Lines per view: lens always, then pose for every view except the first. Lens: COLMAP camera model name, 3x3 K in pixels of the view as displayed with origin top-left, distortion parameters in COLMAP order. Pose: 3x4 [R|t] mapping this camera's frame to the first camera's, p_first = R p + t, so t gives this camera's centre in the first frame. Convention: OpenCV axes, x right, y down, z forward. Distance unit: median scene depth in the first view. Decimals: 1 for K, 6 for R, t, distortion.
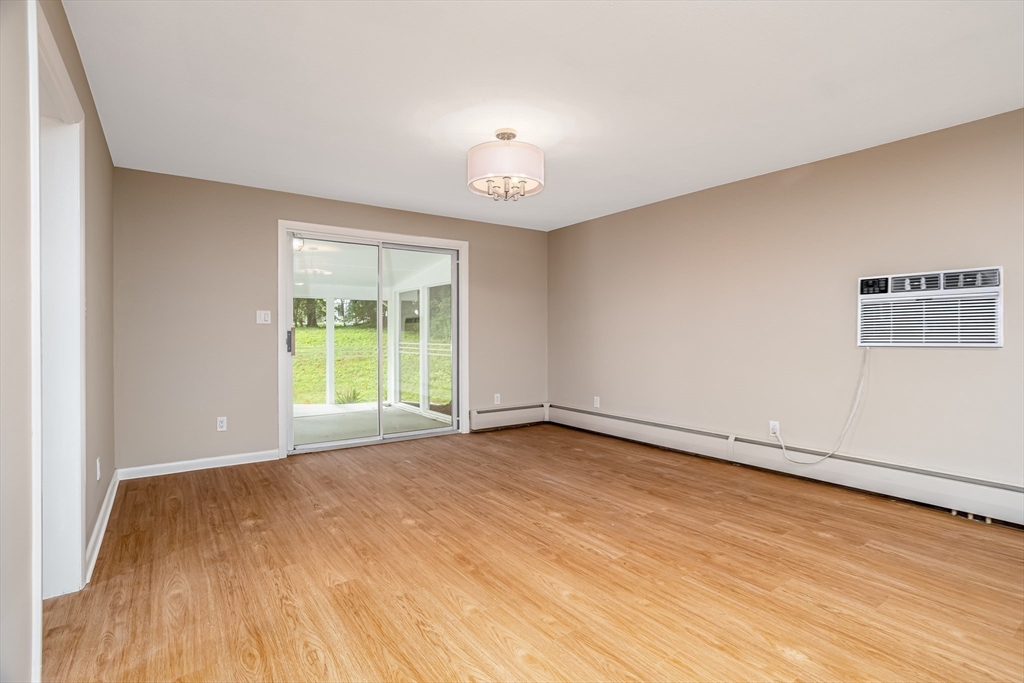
lens RADIAL K [[499.8, 0, 511.2], [0, 499.8, 333.7], [0, 0, 1]] dist [-0.052756, 0.031807]
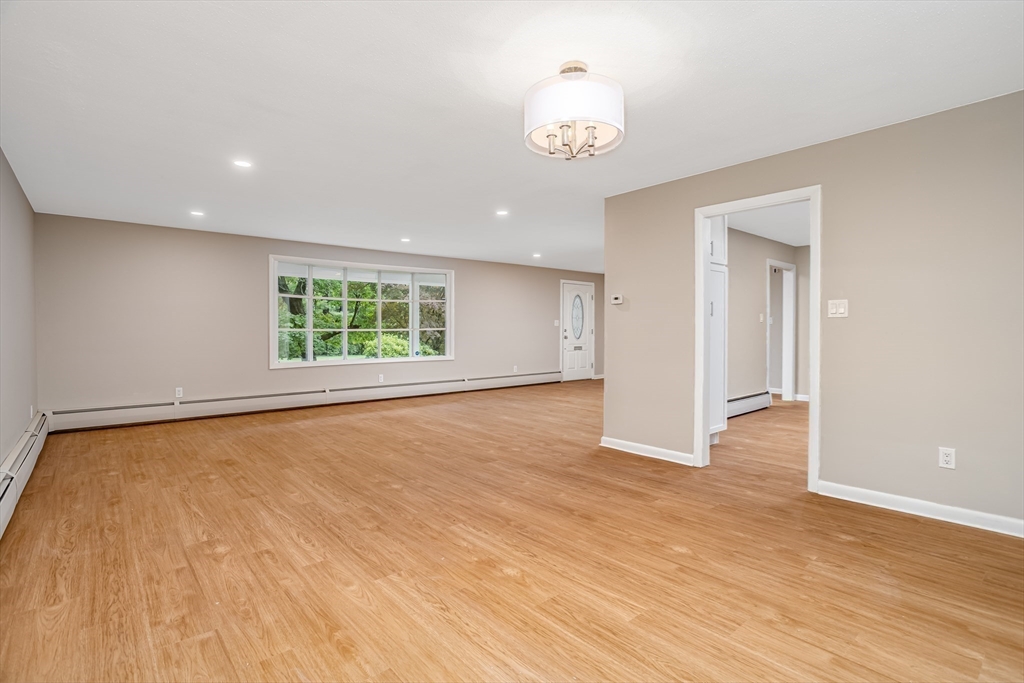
lens RADIAL K [[499.8, 0, 511.2], [0, 499.8, 333.7], [0, 0, 1]] dist [-0.052756, 0.031807]
pose [[-0.996046, 0.006361, -0.088615, 0.172080], [0.005885, 0.999967, 0.005640, -0.001081], [0.088648, 0.005096, -0.996050, 1.965209]]
